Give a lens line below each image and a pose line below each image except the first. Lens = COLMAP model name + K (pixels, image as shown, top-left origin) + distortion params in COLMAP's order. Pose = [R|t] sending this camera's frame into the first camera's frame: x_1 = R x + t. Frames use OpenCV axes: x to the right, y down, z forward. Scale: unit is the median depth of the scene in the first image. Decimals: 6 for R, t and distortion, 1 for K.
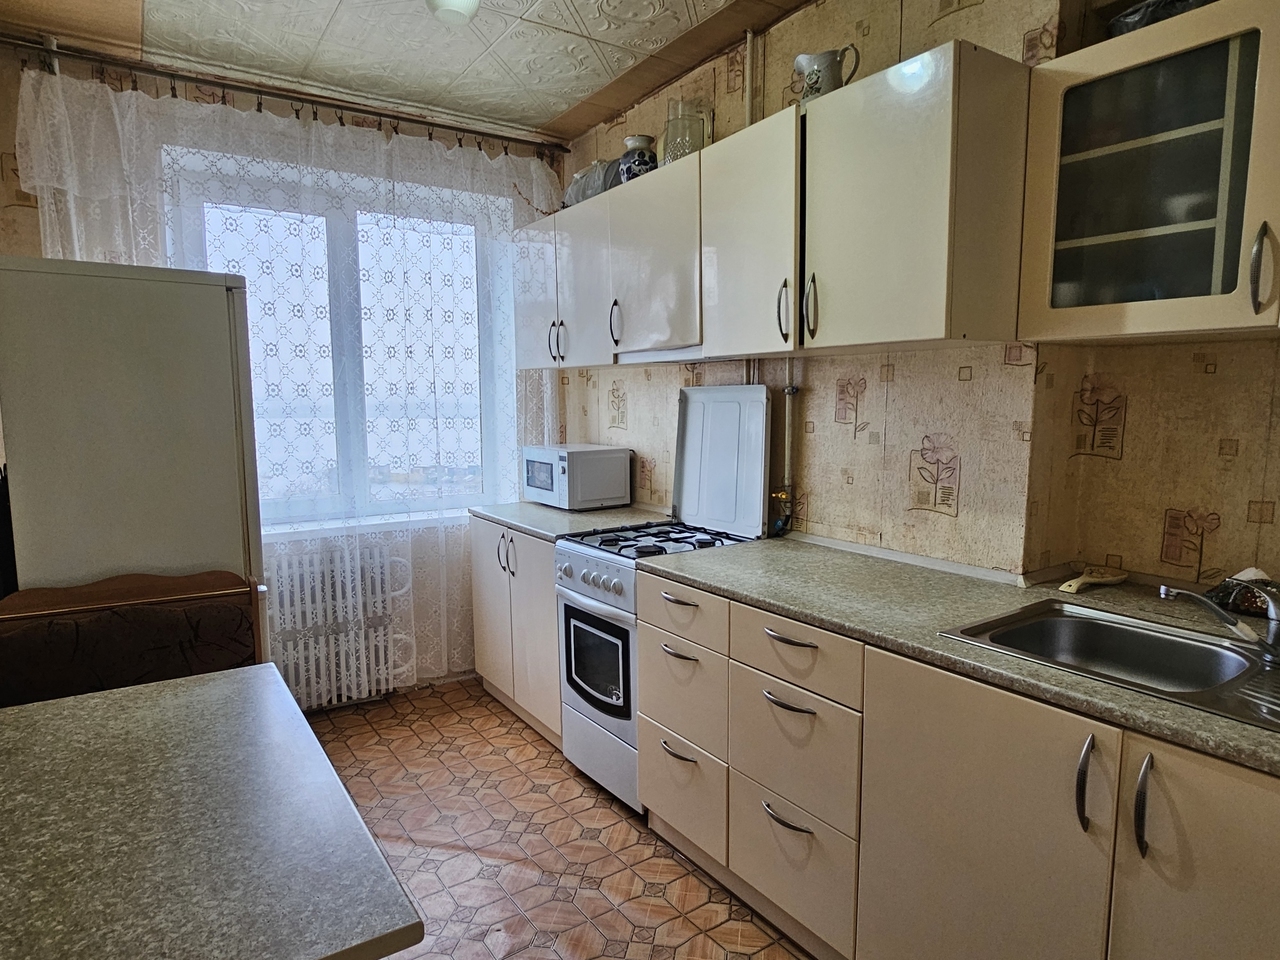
lens RADIAL K [[720.8, 0, 642.5], [0, 720.8, 481.2], [0, 0, 1]] dist [-0.006200, -0.000755]
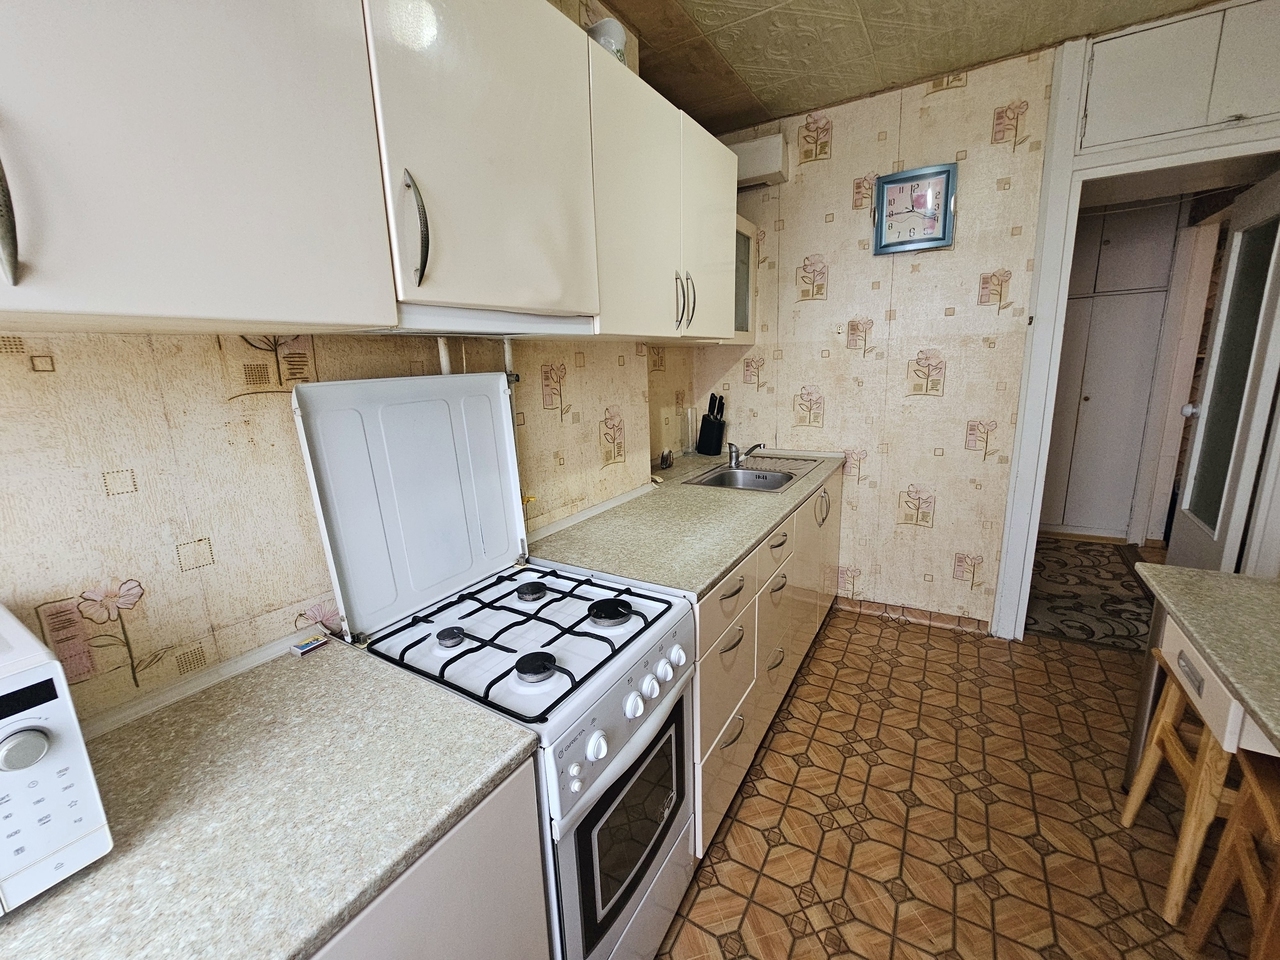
lens RADIAL K [[526.7, 0, 644.7], [0, 526.7, 474.7], [0, 0, 1]] dist [-0.001344, 0.000007]
pose [[-0.402275, -0.168058, 0.899962, -0.518377], [0.151645, 0.957197, 0.246530, -0.174071], [-0.902872, 0.235648, -0.359572, 1.314229]]
